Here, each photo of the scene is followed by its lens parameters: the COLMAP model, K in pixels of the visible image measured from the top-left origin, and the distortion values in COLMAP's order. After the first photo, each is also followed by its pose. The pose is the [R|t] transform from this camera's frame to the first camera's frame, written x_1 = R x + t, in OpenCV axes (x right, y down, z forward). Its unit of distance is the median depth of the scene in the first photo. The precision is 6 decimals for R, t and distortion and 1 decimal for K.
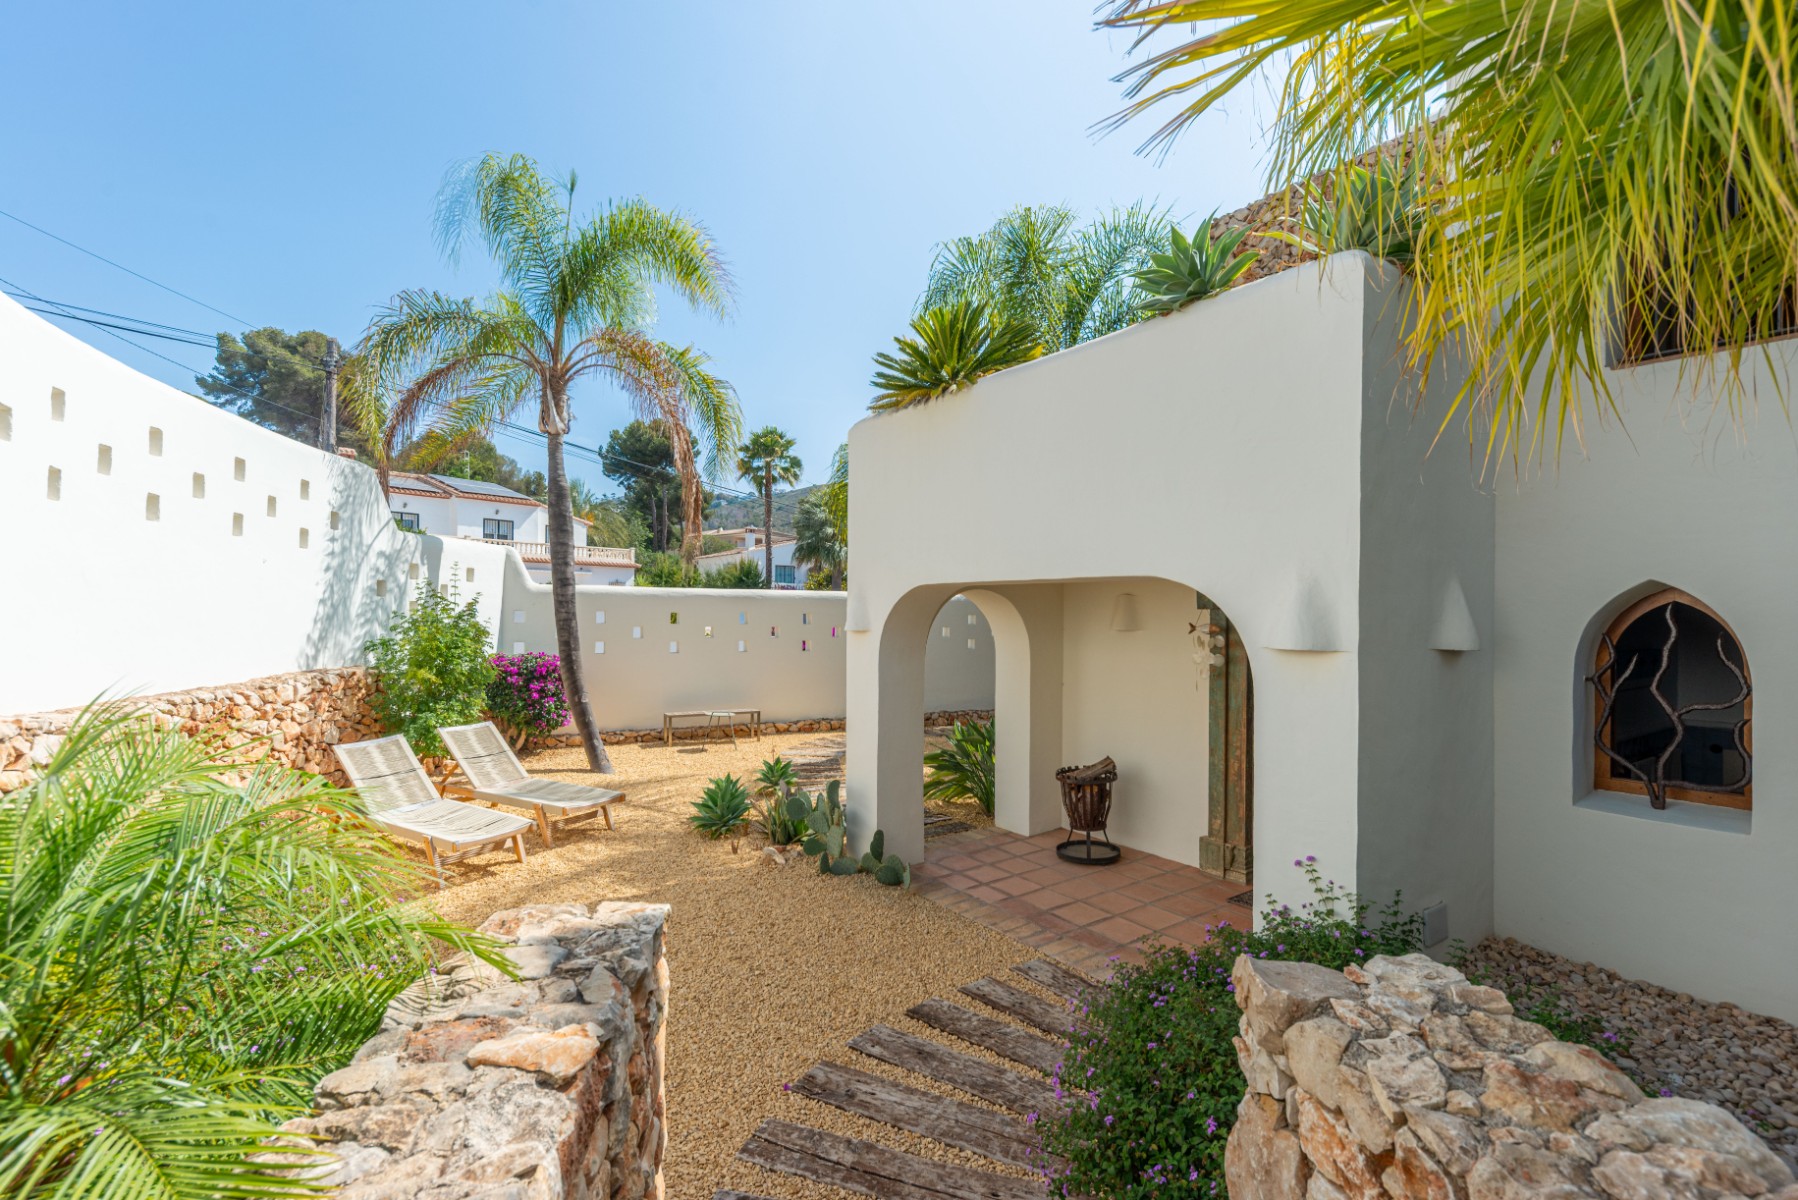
lens RADIAL K [[832.3, 0, 891.9], [0, 832.3, 604.5], [0, 0, 1]] dist [0.011876, -0.007019]
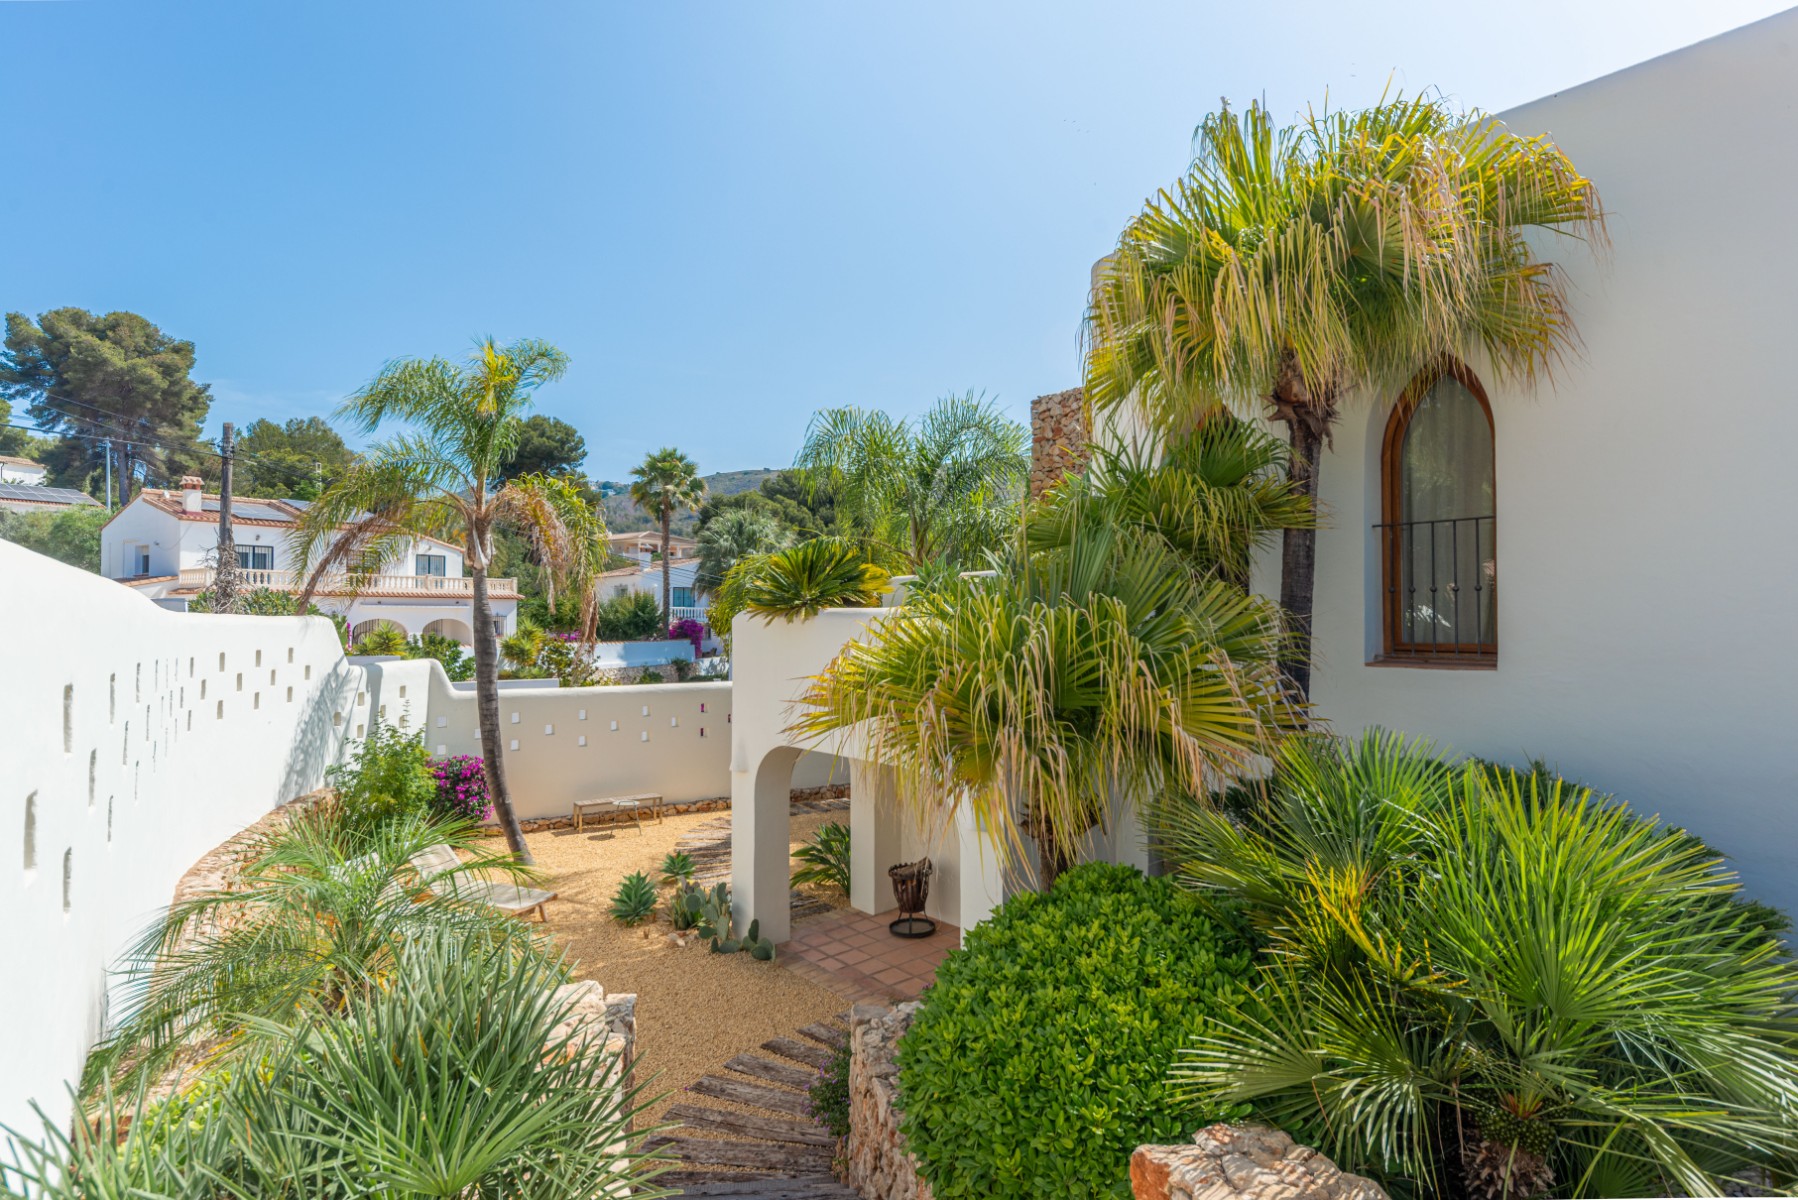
lens RADIAL K [[958.1, 0, 906.2], [0, 958.1, 593.6], [0, 0, 1]] dist [0.008792, -0.006169]
pose [[0.995033, -0.002501, 0.099509, 0.061665], [0.003467, 0.999948, -0.009540, -0.200719], [-0.099480, 0.009838, 0.994991, -0.482645]]
